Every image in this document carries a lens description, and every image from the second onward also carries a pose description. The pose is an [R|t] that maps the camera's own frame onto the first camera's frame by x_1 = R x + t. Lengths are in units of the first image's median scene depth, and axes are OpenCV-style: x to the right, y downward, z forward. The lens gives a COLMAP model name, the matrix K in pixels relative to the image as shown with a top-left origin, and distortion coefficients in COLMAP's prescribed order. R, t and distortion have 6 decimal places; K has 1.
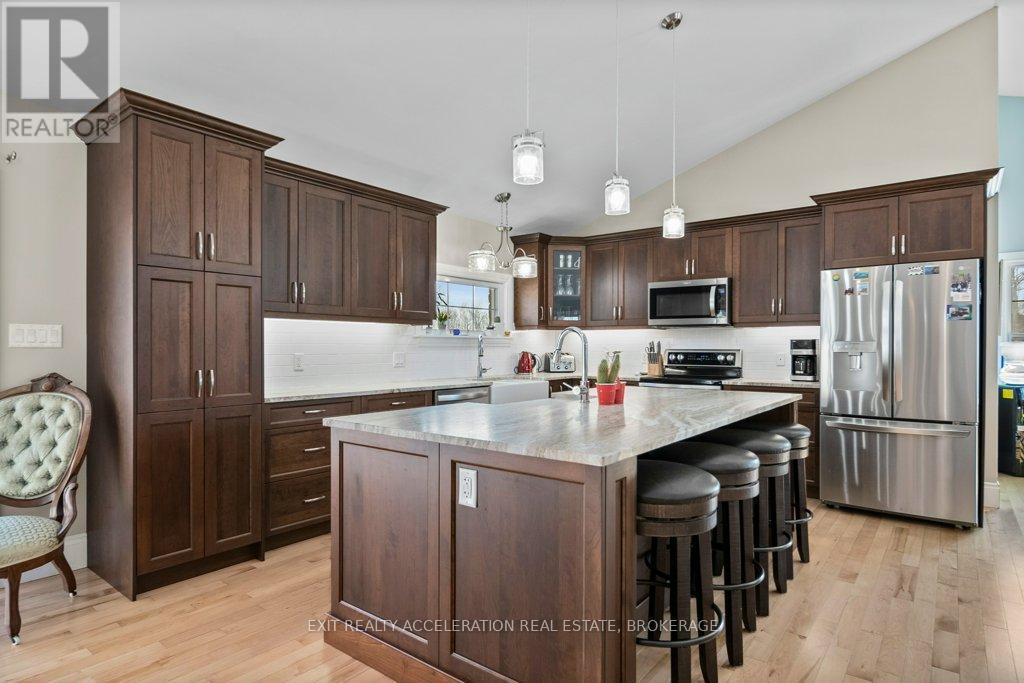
lens RADIAL K [[563.8, 0, 513.4], [0, 563.8, 344.7], [0, 0, 1]] dist [-0.004808, 0.001614]
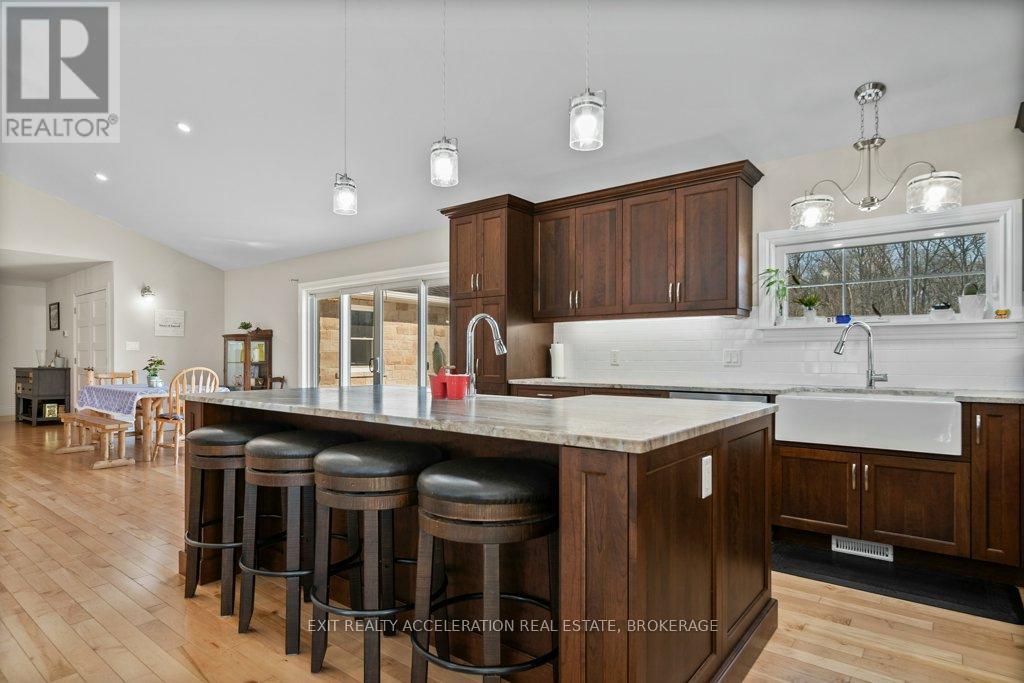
lens RADIAL K [[563.8, 0, 505.2], [0, 563.8, 348.9], [0, 0, 1]] dist [-0.004808, 0.001614]
pose [[-0.018679, -0.013132, -0.999739, 0.785897], [0.004818, 0.999901, -0.013224, 0.027838], [0.999814, -0.005064, -0.018614, 0.817052]]
